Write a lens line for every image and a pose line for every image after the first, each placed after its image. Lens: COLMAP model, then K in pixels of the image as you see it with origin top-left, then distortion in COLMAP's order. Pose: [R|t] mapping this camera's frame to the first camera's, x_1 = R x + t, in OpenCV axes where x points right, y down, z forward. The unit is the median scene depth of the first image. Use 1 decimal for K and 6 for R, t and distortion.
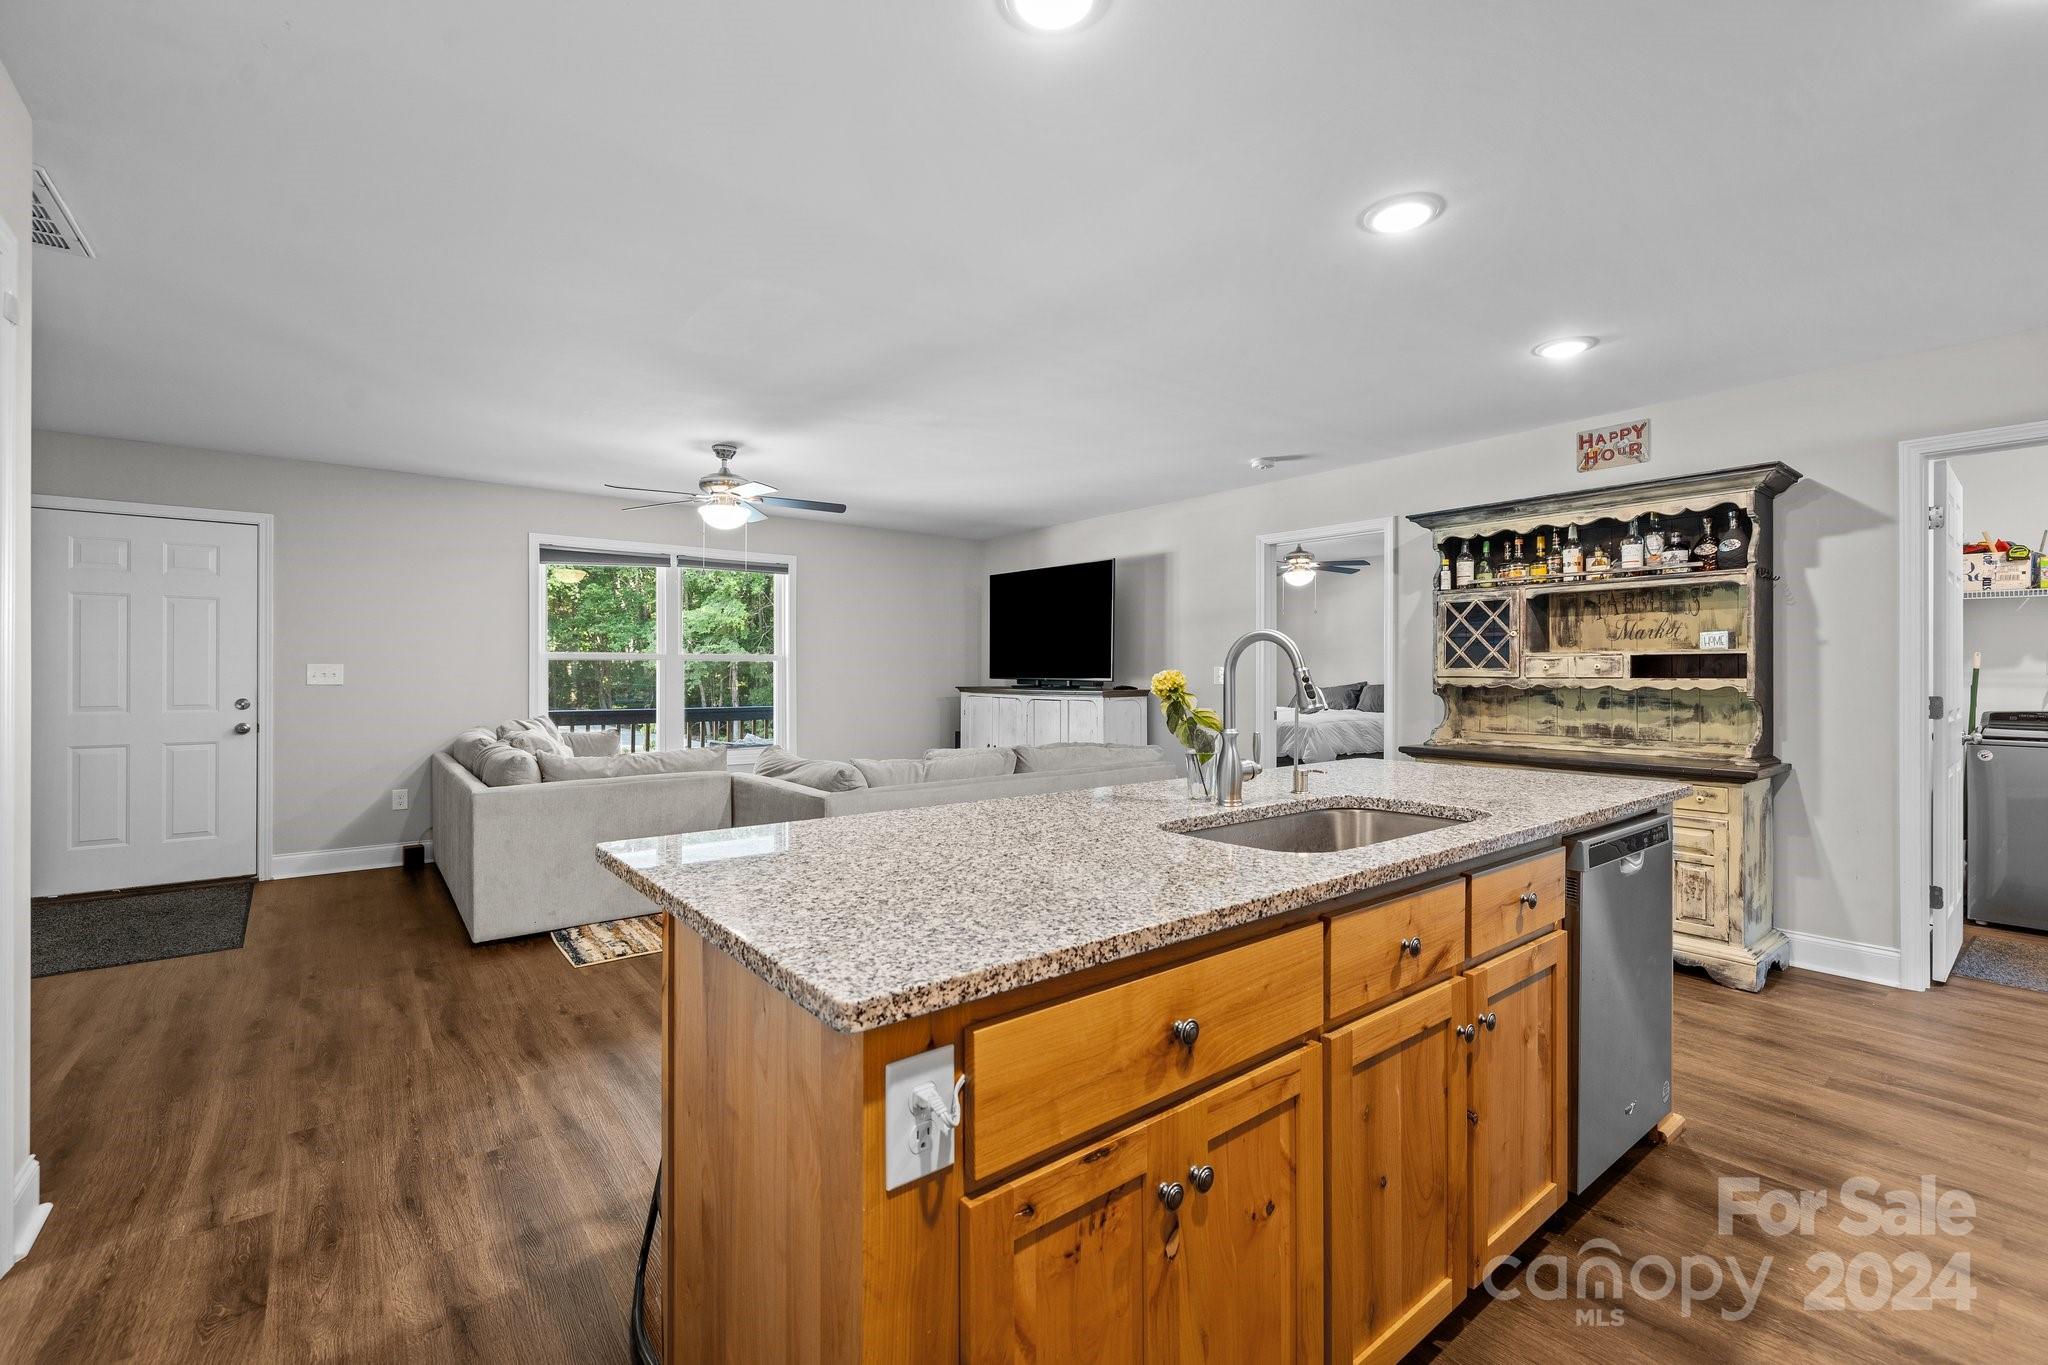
lens RADIAL K [[869.5, 0, 1007.9], [0, 869.5, 665.5], [0, 0, 1]] dist [0.001439, -0.001233]
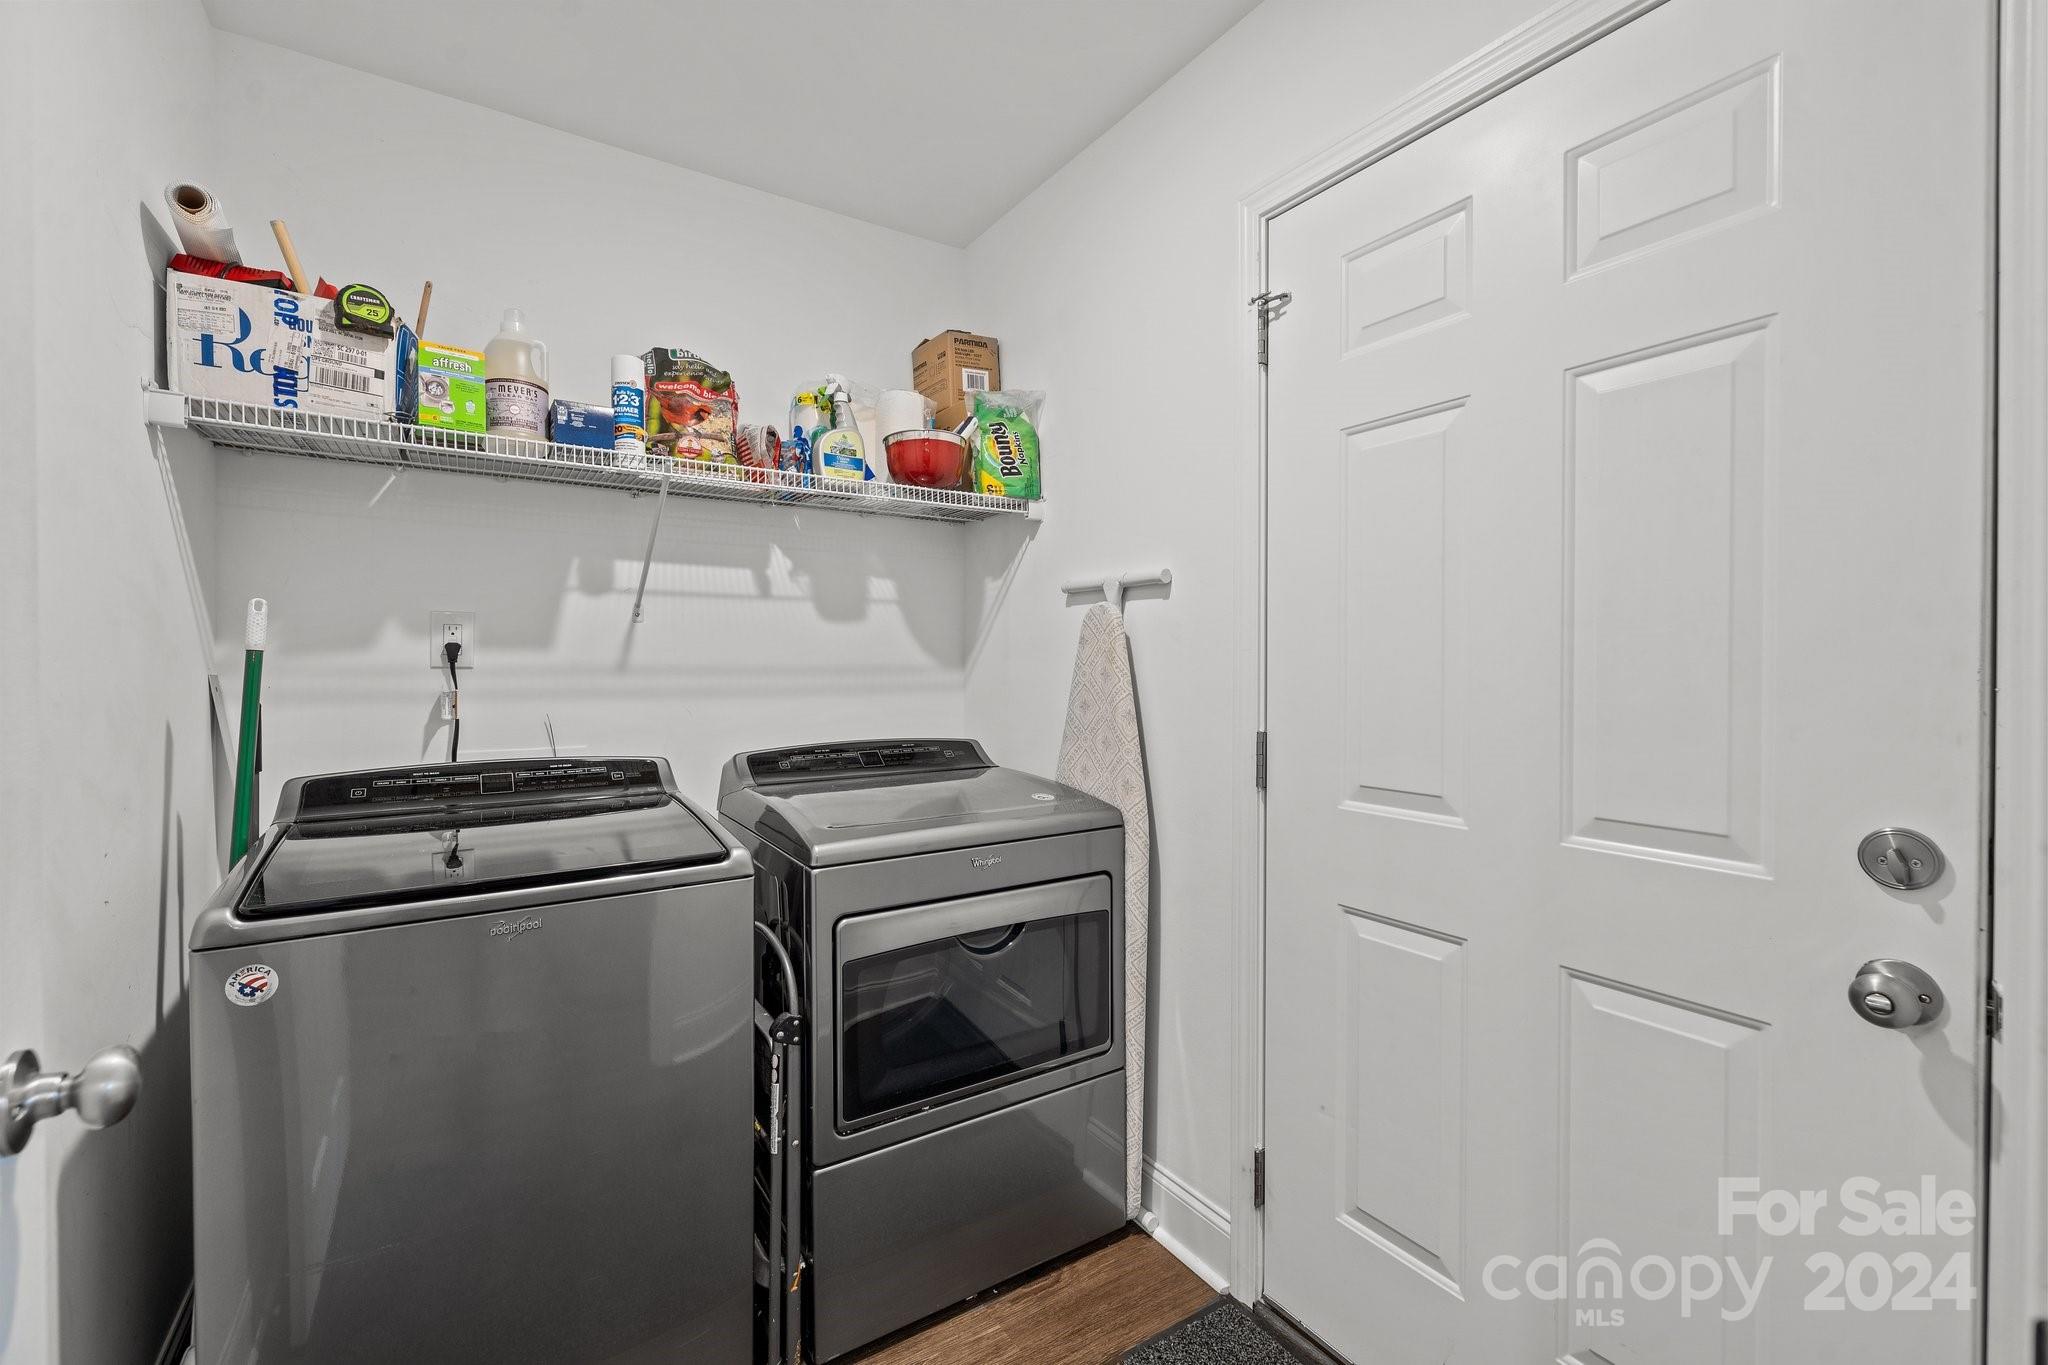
lens RADIAL K [[869.5, 0, 1028.6], [0, 869.5, 672.3], [0, 0, 1]] dist [0.001439, -0.001233]
pose [[0.078374, -0.009097, 0.996883, 0.895806], [-0.004019, 0.999947, 0.009441, 0.007654], [-0.996916, -0.004746, 0.078333, 0.759423]]
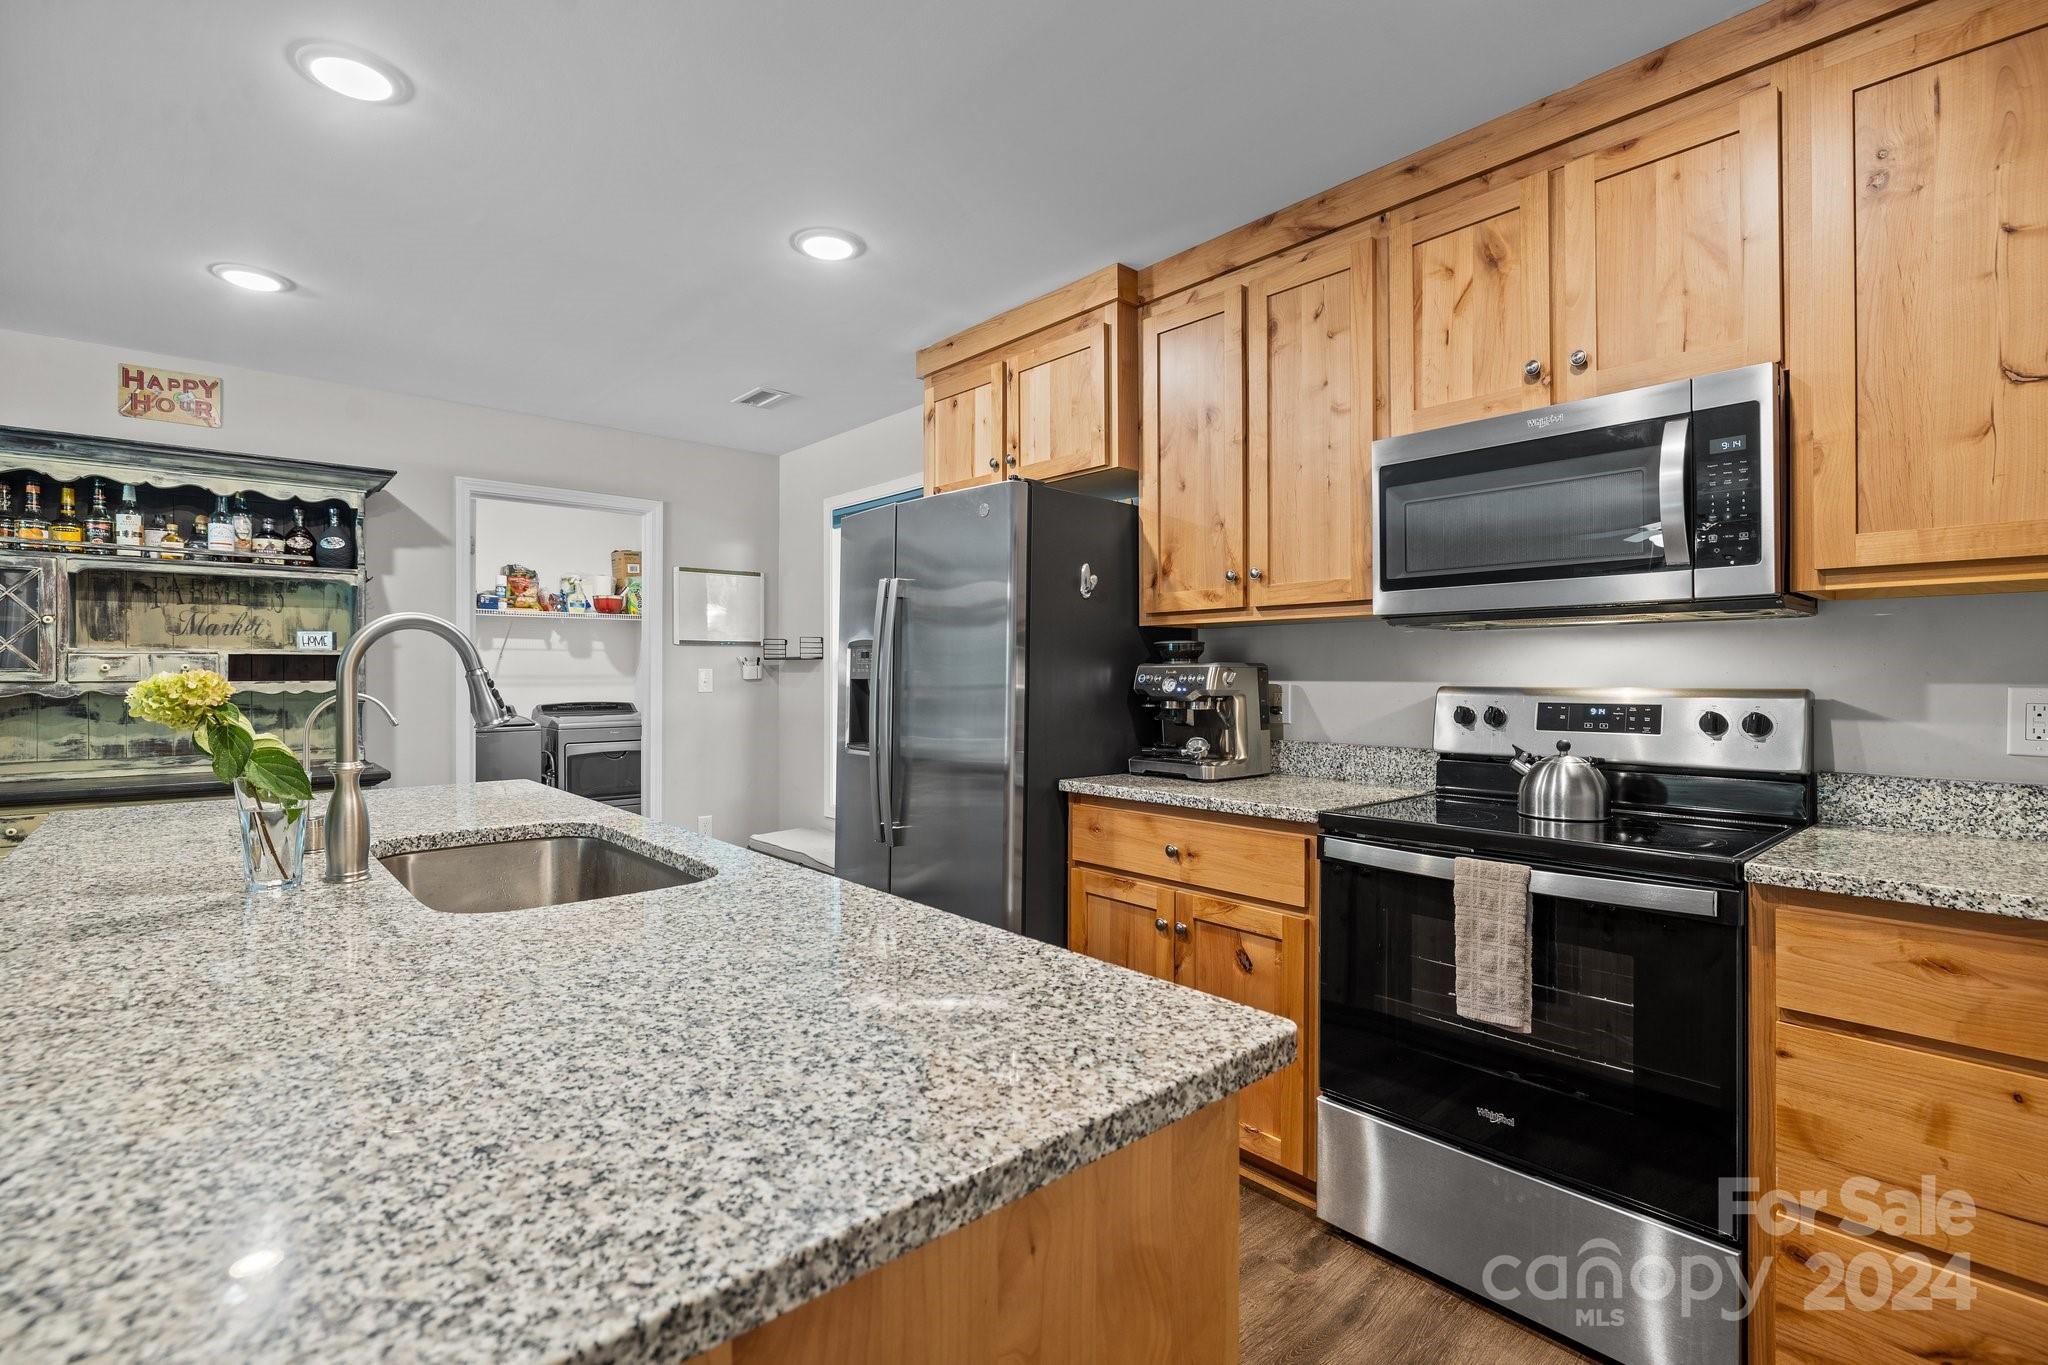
lens RADIAL K [[943.6, 0, 1021.1], [0, 943.6, 676.8], [0, 0, 1]] dist [-0.009932, 0.002126]
pose [[-0.062234, -0.003663, 0.998055, -0.228680], [-0.007169, 0.999969, 0.003223, 0.001489], [-0.998036, -0.006955, -0.062259, 0.262747]]
